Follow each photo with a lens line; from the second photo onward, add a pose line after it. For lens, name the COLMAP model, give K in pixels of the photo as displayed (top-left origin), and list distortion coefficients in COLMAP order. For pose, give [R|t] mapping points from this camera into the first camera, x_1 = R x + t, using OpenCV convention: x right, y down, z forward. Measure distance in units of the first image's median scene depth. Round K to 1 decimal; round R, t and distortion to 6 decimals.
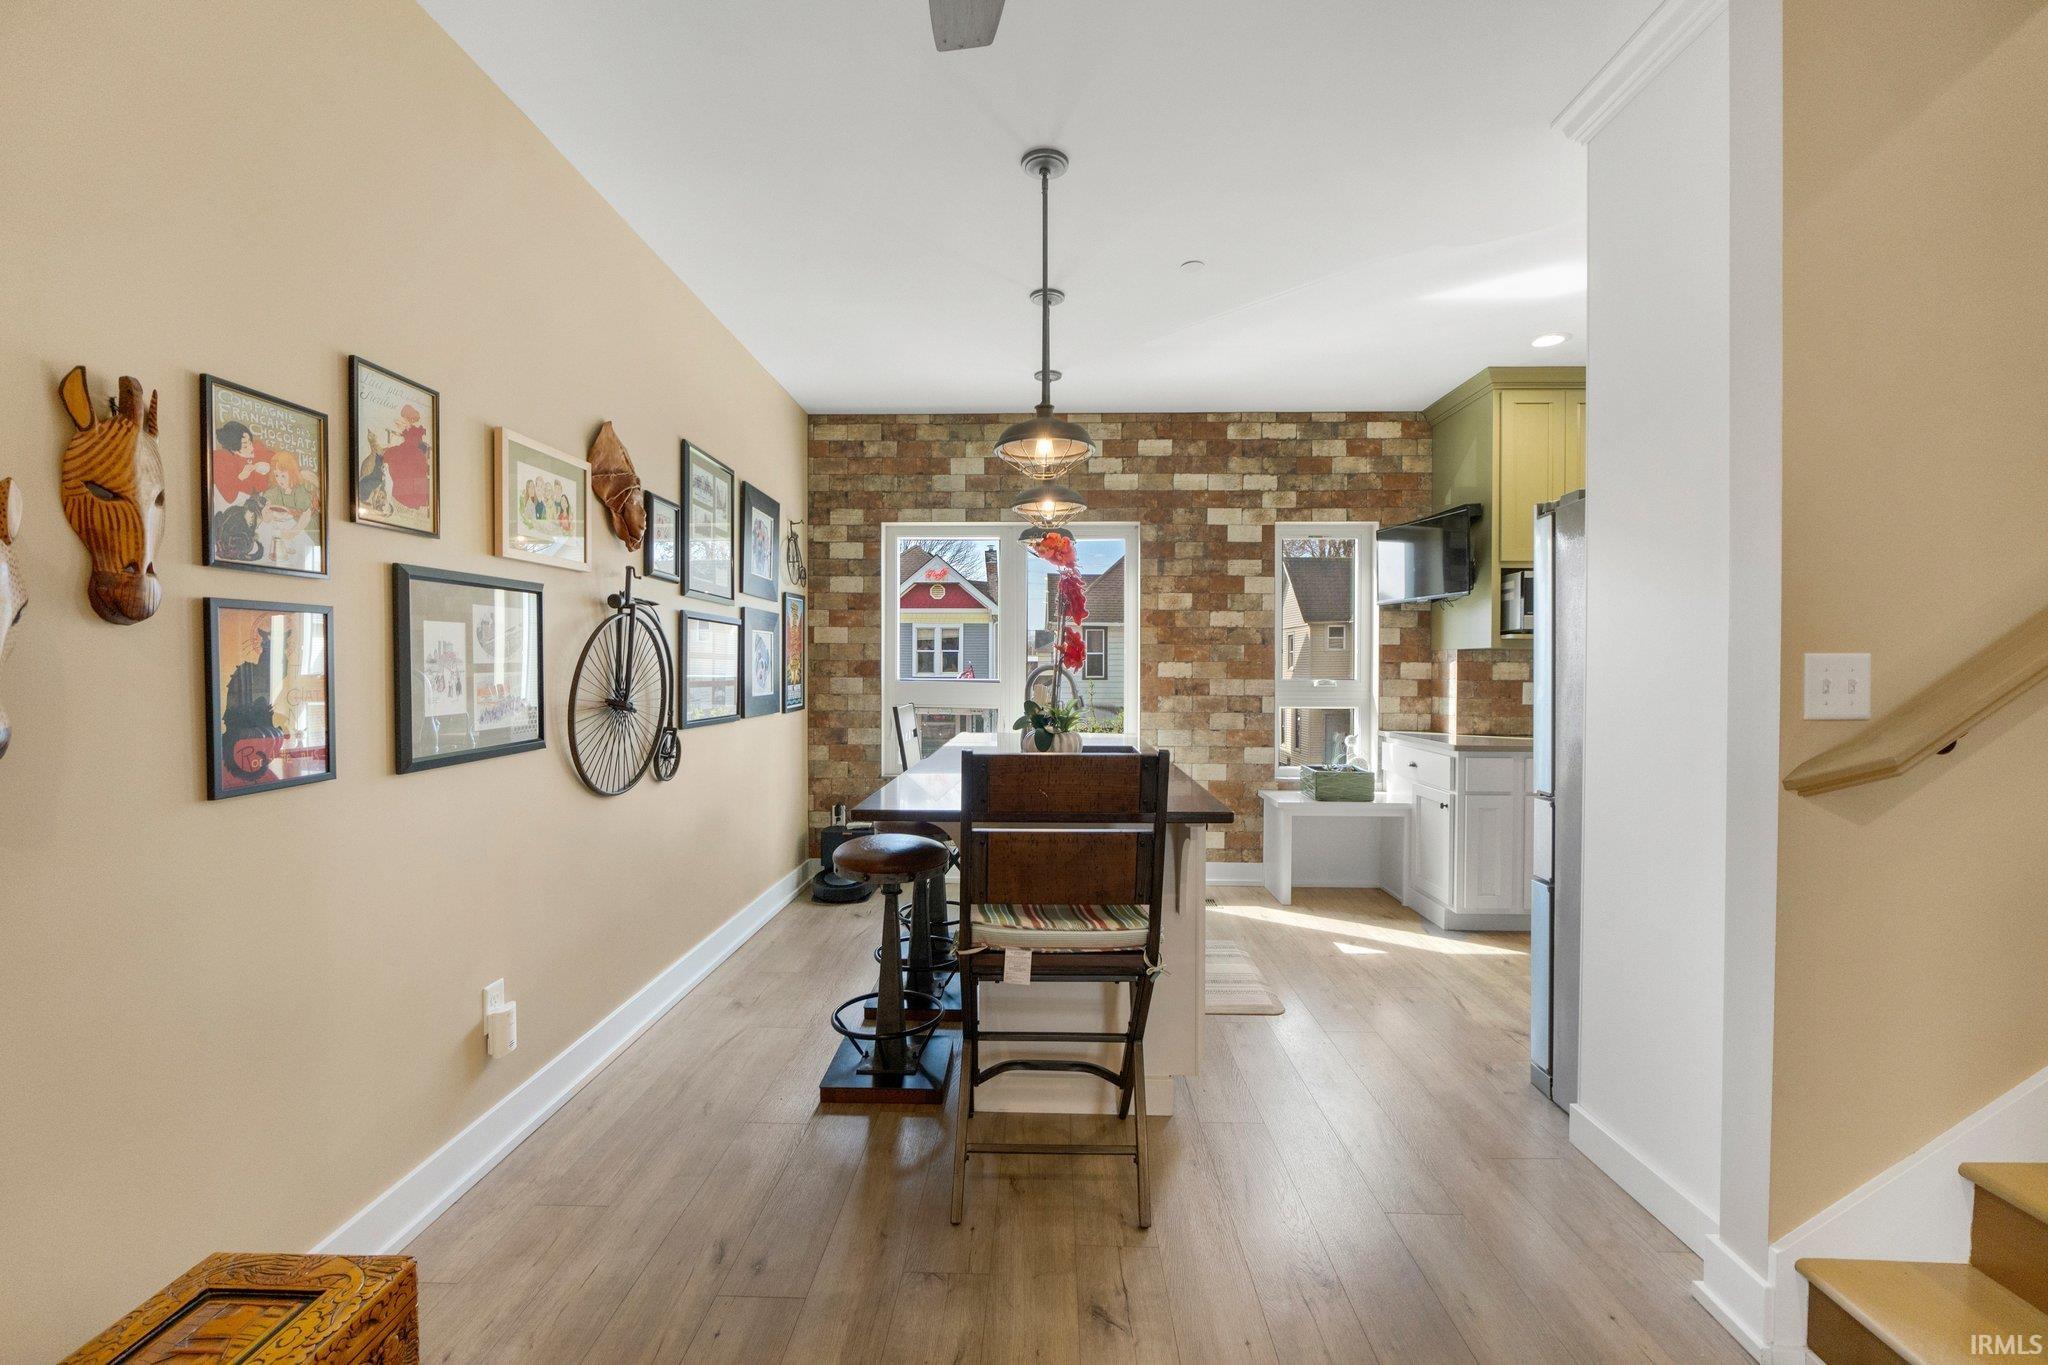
lens RADIAL K [[825.6, 0, 1025.3], [0, 825.6, 673.9], [0, 0, 1]] dist [-0.001006, -0.000011]
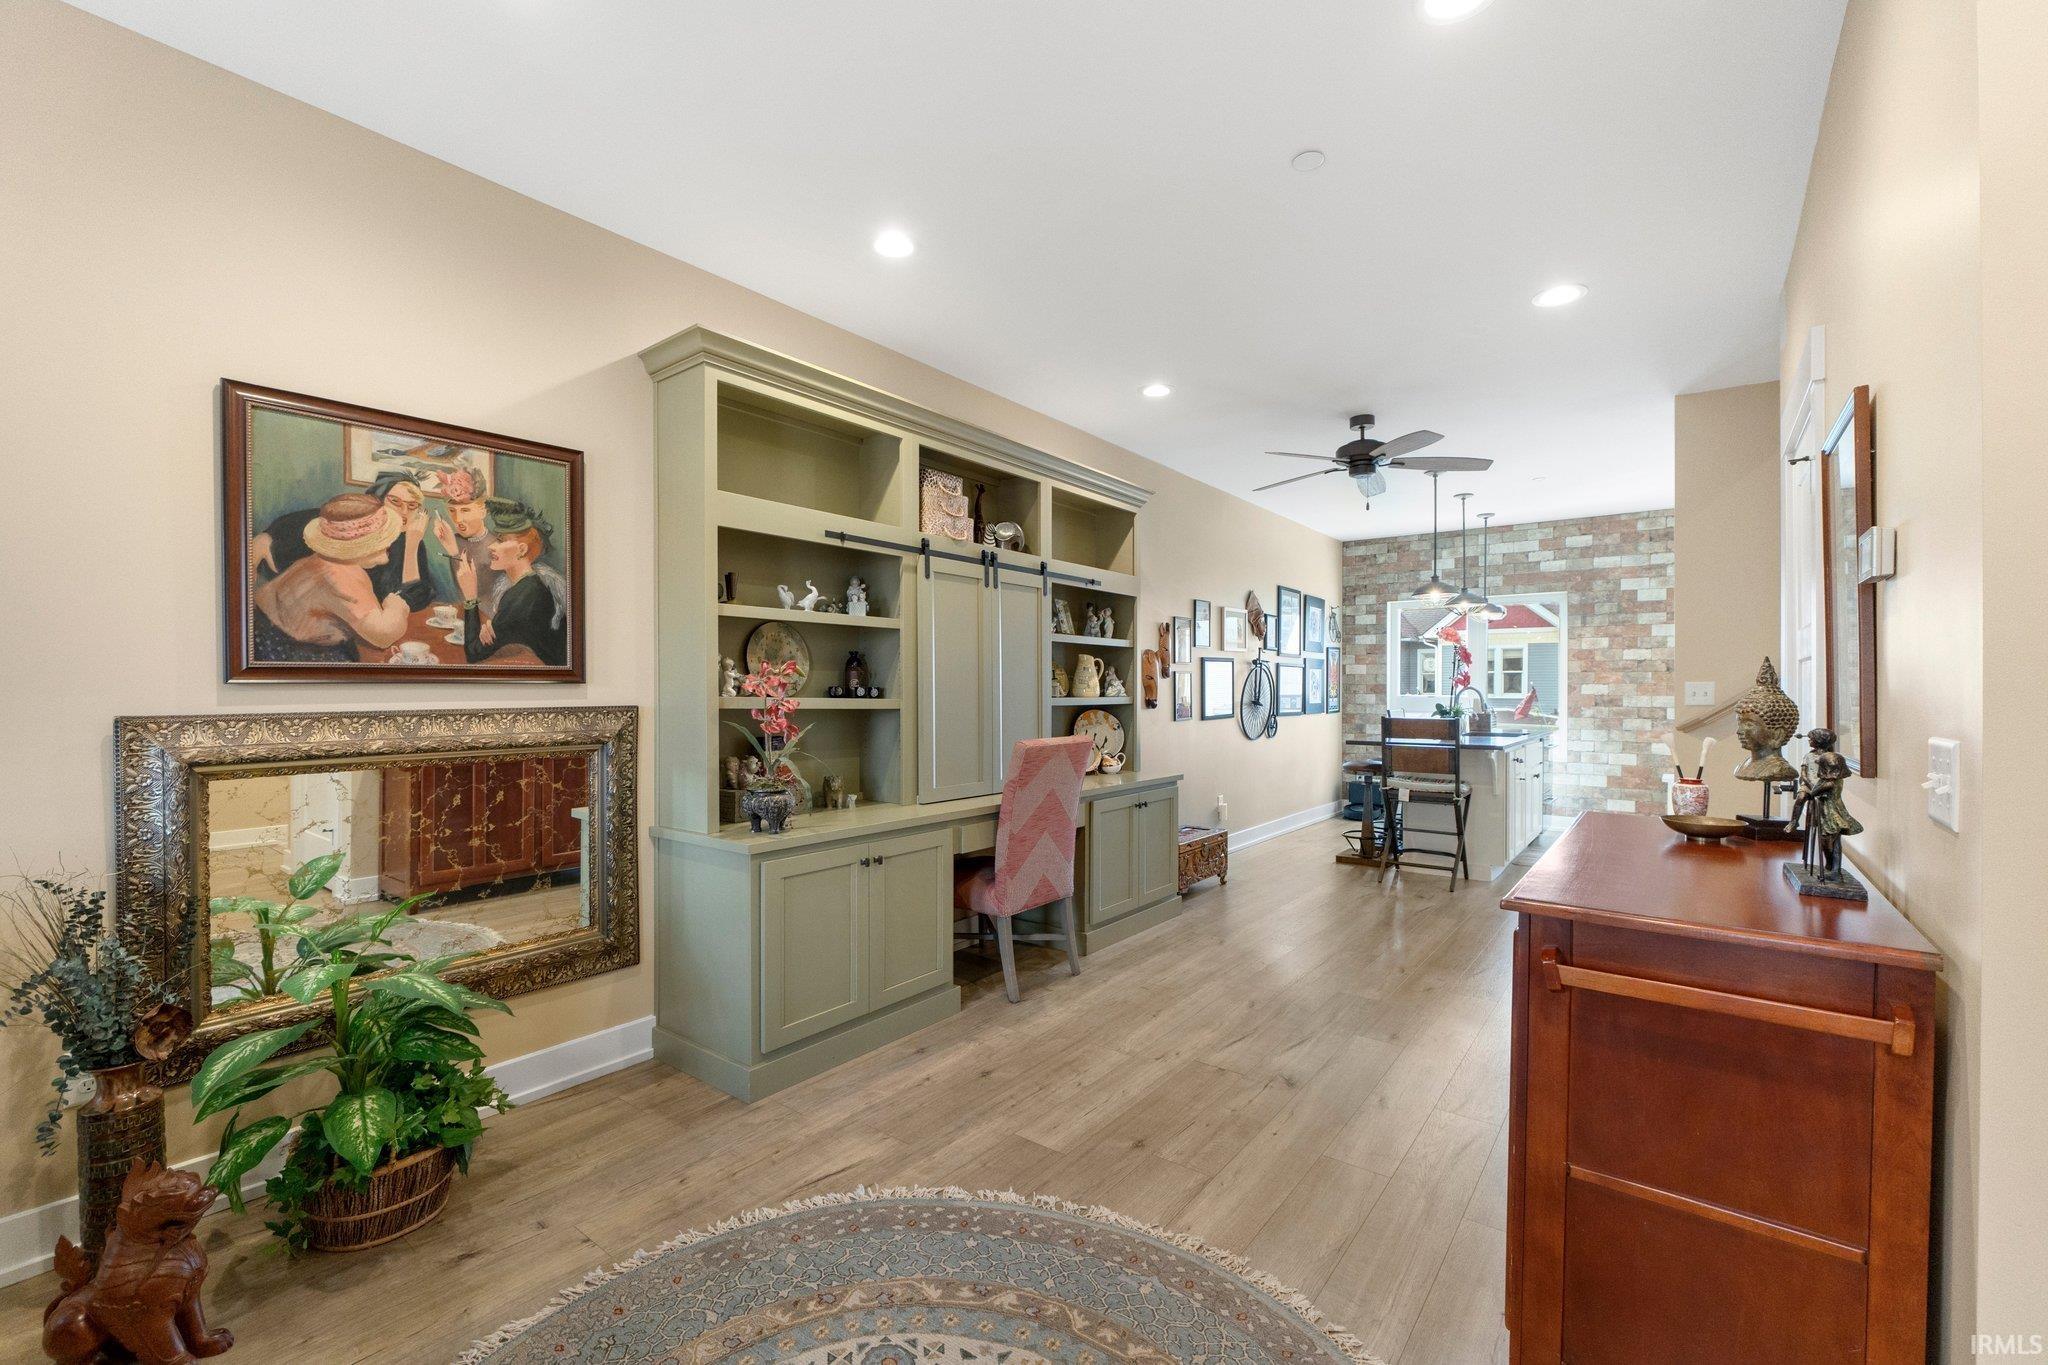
lens RADIAL K [[852.7, 0, 1024.7], [0, 852.7, 696.4], [0, 0, 1]] dist [-0.001042, -0.000124]
pose [[0.799950, 0.002884, -0.600060, 0.282190], [-0.002683, 0.999996, 0.001229, 0.008604], [0.600061, 0.000627, 0.799954, -0.845035]]
